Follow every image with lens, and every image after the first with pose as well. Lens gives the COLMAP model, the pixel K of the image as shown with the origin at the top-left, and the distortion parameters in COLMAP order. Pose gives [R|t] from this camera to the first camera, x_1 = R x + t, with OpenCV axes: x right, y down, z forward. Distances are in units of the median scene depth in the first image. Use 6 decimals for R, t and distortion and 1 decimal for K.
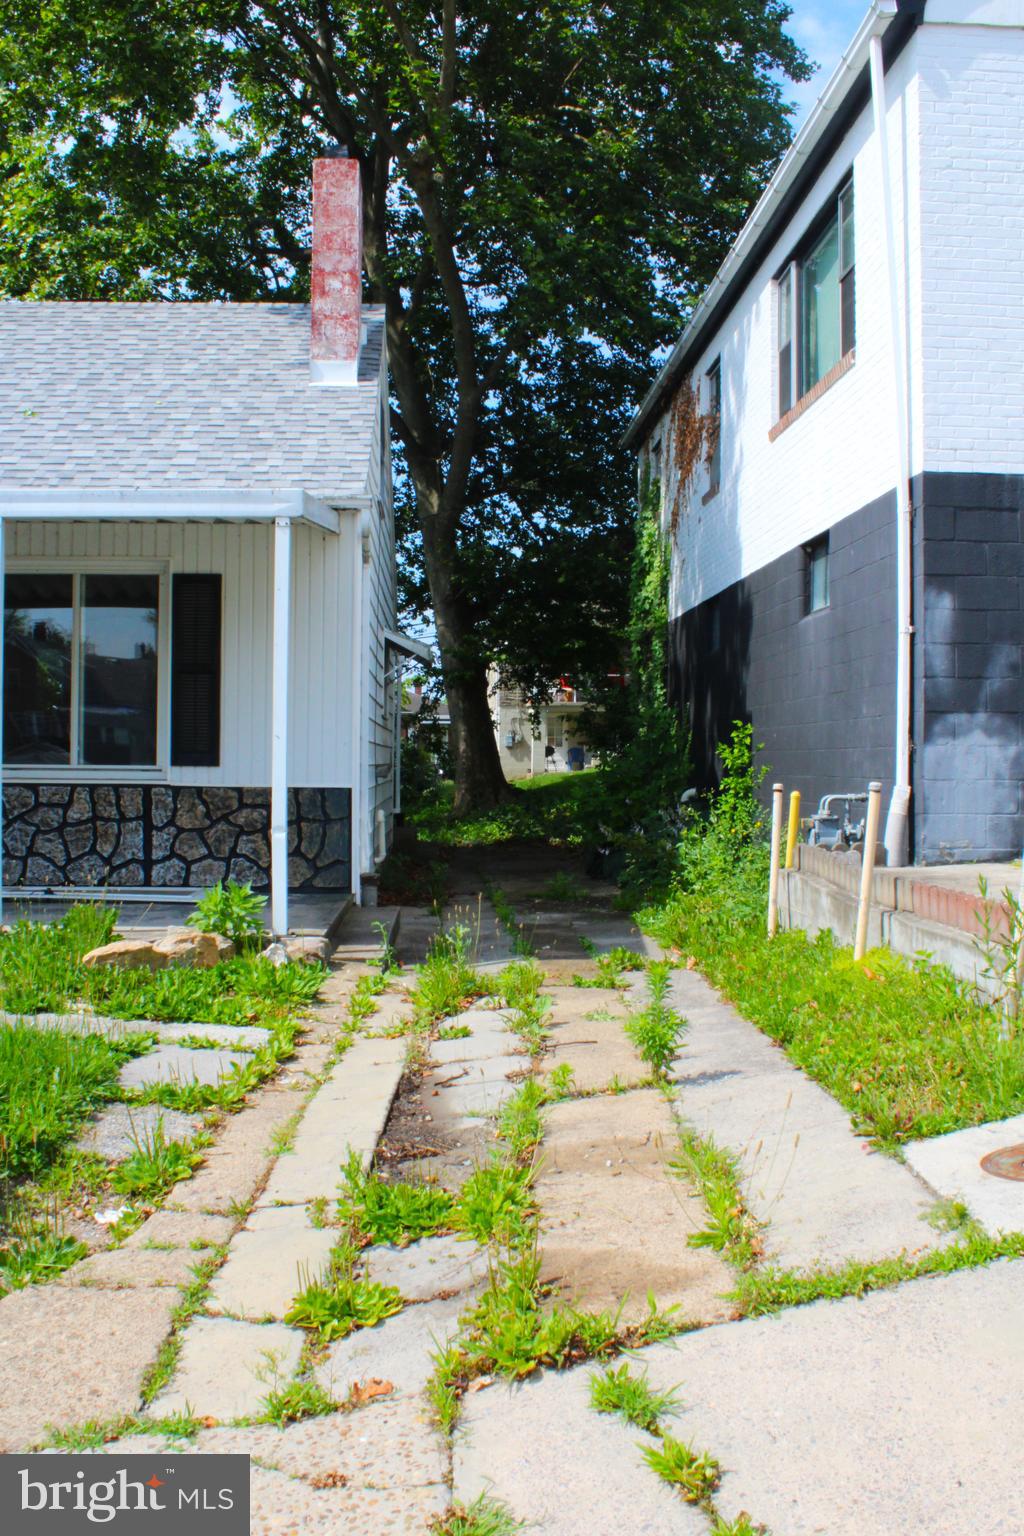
lens RADIAL K [[1363.7, 0, 512.0], [0, 1363.7, 768.0], [0, 0, 1]] dist [-0.156131, 0.171823]
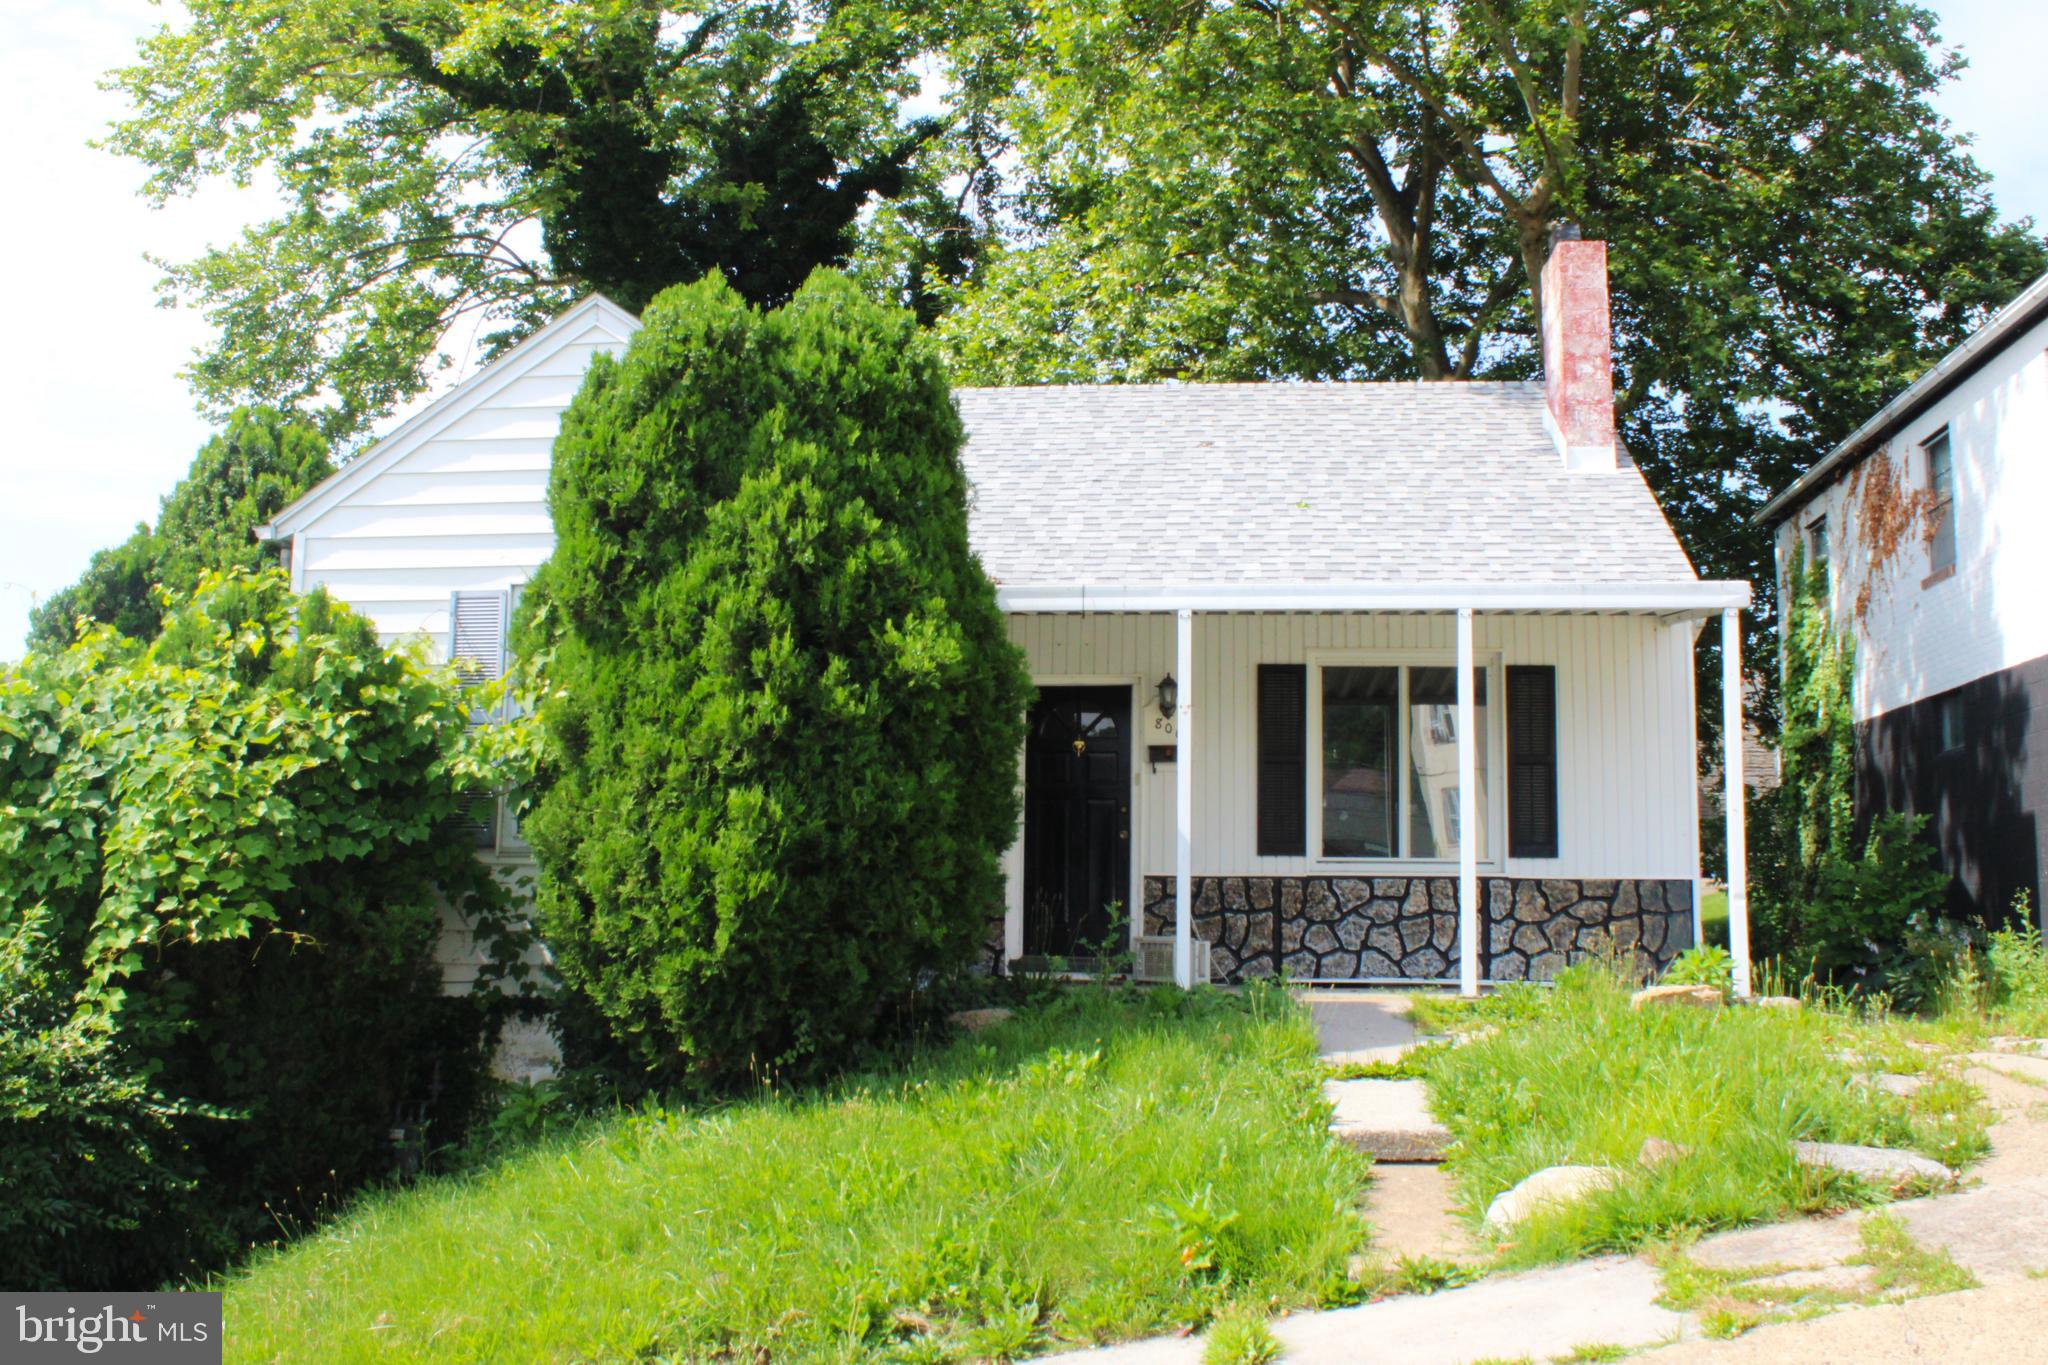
lens RADIAL K [[1928.7, 0, 1024.0], [0, 1928.7, 682.5], [0, 0, 1]] dist [-0.153579, 0.167489]
pose [[0.989098, -0.013830, -0.146606, -0.383982], [-0.007790, 0.989272, -0.145877, 0.075482], [0.147050, 0.145429, 0.978380, -0.423392]]
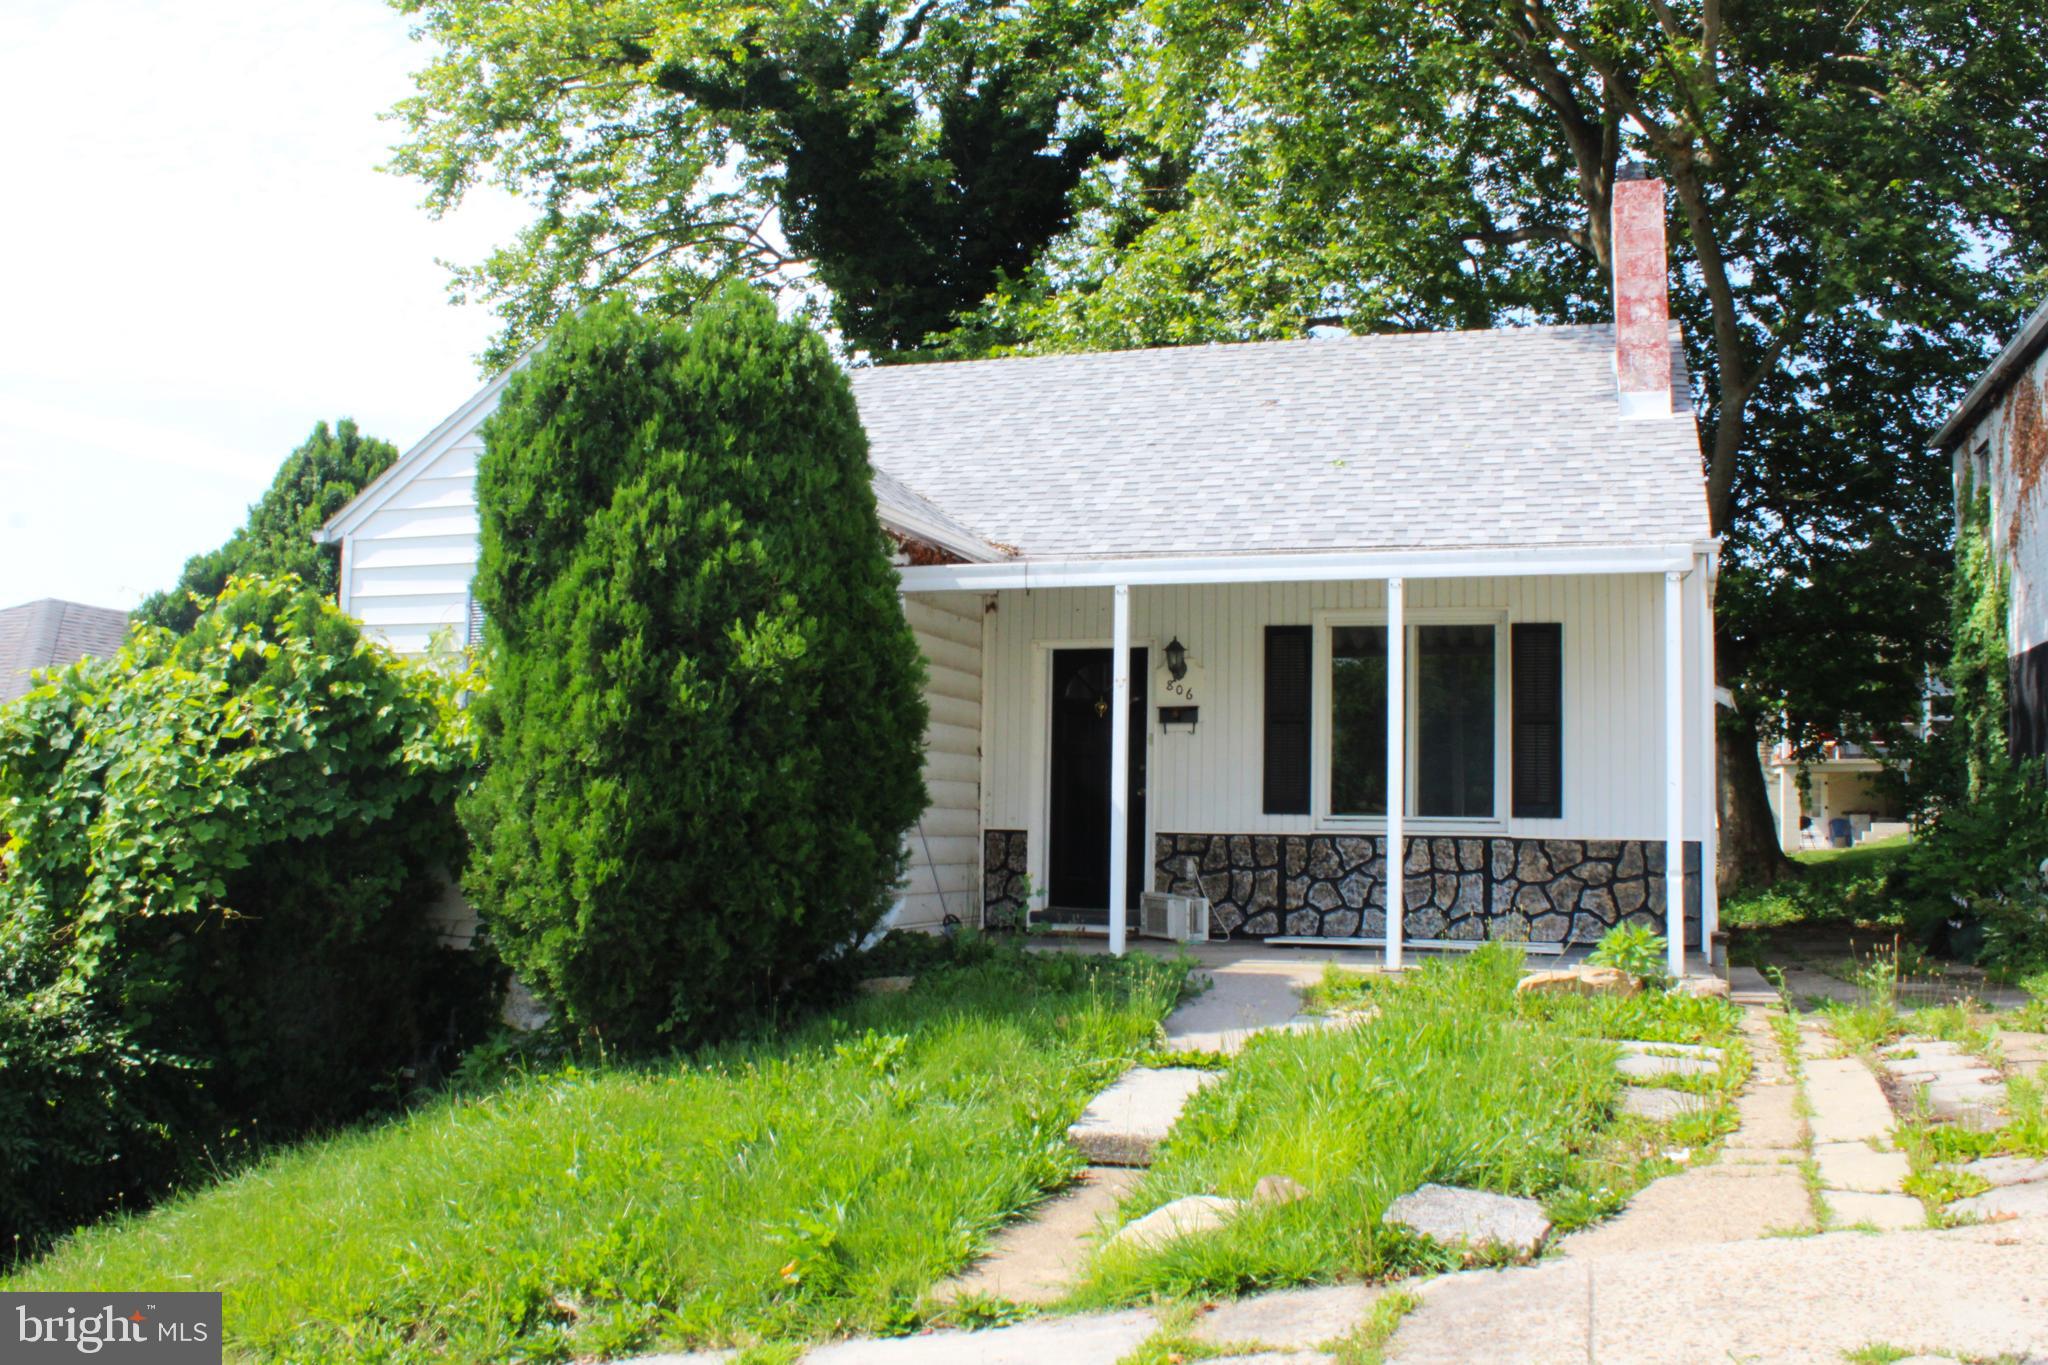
lens RADIAL K [[1776.5, 0, 1069.9], [0, 1776.5, 681.5], [0, 0, 1]] dist [-0.151240, 0.142923]
pose [[0.940264, -0.018587, -0.339939, -0.113893], [-0.014065, 0.995535, -0.093337, 0.022925], [0.340156, 0.092543, 0.935804, -0.307244]]
